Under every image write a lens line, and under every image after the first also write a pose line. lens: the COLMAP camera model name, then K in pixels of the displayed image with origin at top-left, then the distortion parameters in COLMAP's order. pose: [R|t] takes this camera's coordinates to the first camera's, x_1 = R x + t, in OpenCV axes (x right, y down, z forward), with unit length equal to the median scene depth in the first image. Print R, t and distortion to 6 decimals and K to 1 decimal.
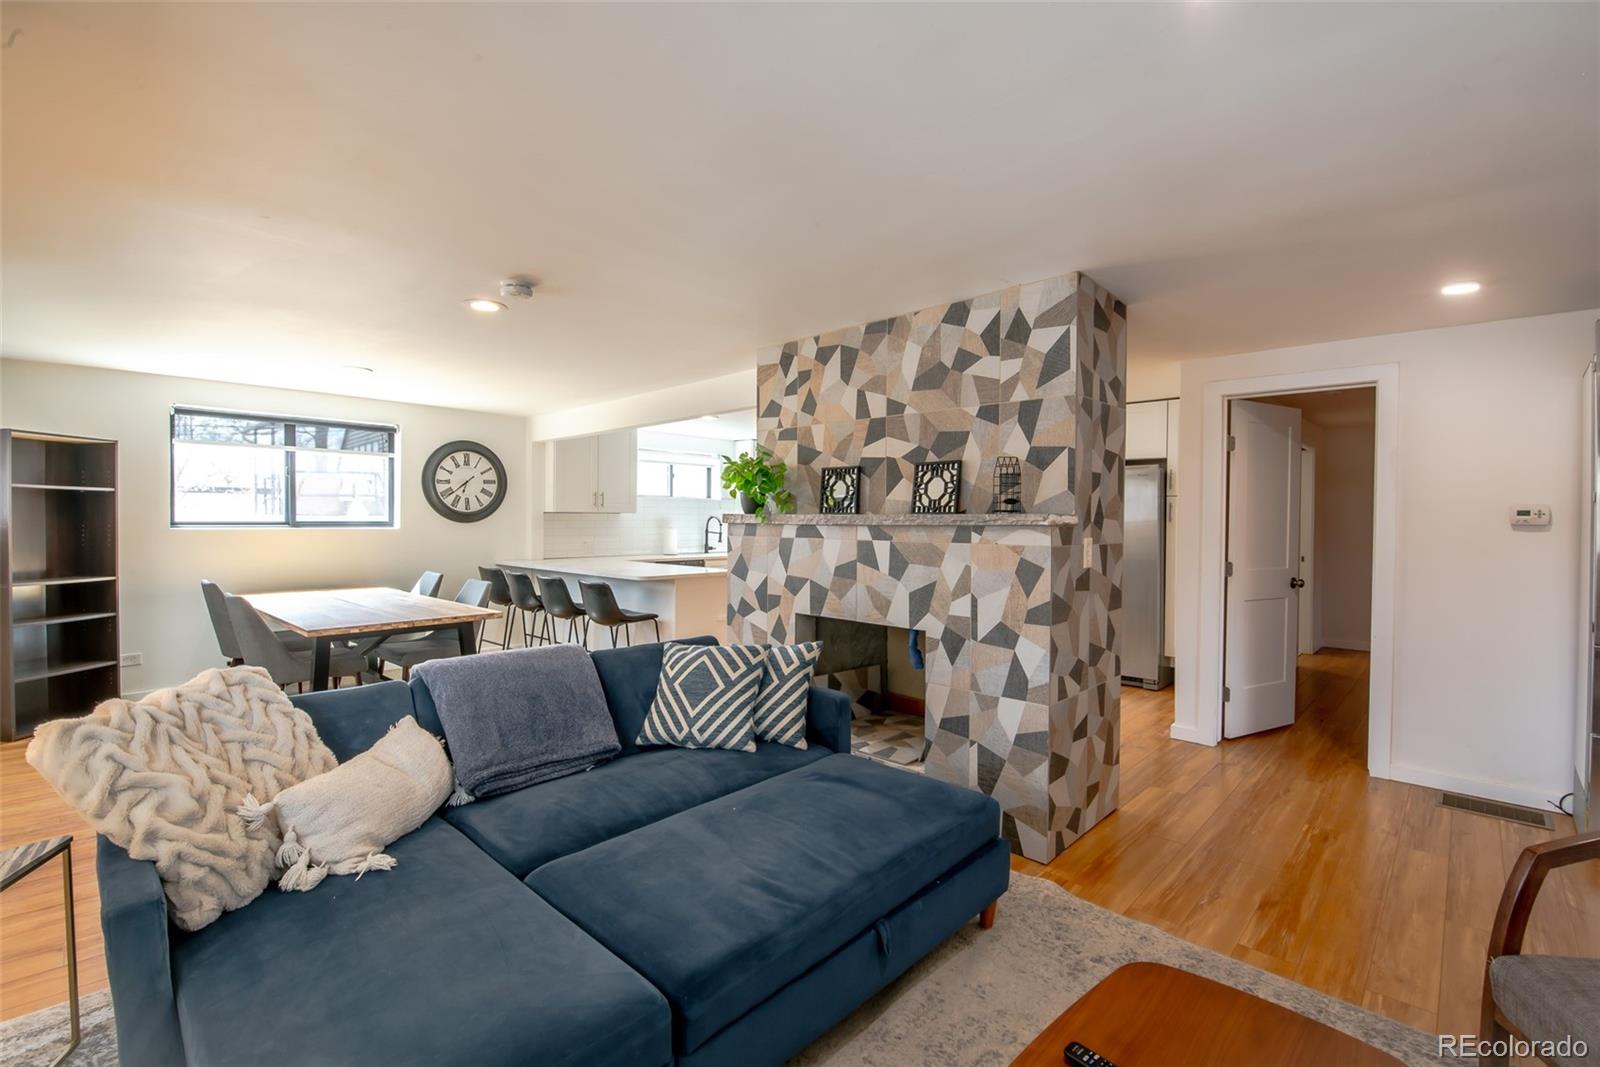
lens RADIAL K [[702.0, 0, 800.0], [0, 702.0, 533.5], [0, 0, 1]] dist [0.000283, -0.011296]
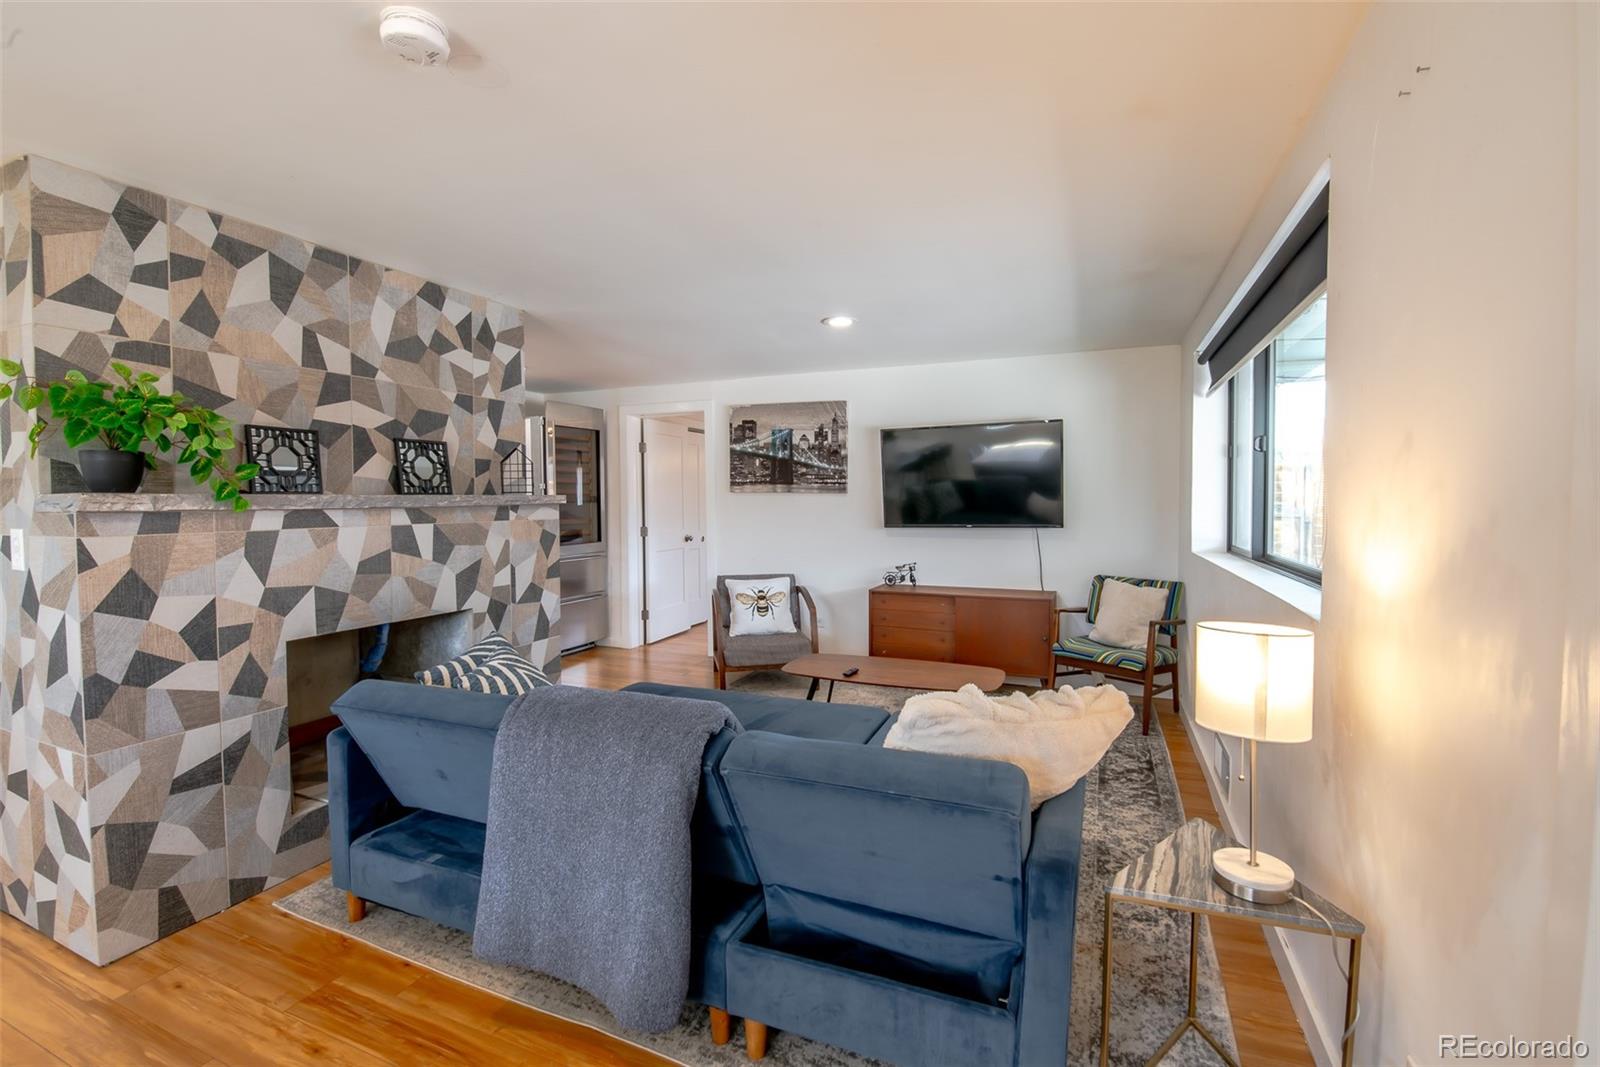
lens RADIAL K [[702.0, 0, 800.0], [0, 702.0, 533.5], [0, 0, 1]] dist [0.000283, -0.011296]
pose [[-0.360385, -0.053579, 0.931264, -0.880787], [0.017049, 0.997804, 0.064005, -0.026706], [-0.932648, 0.038943, -0.358680, 0.850510]]
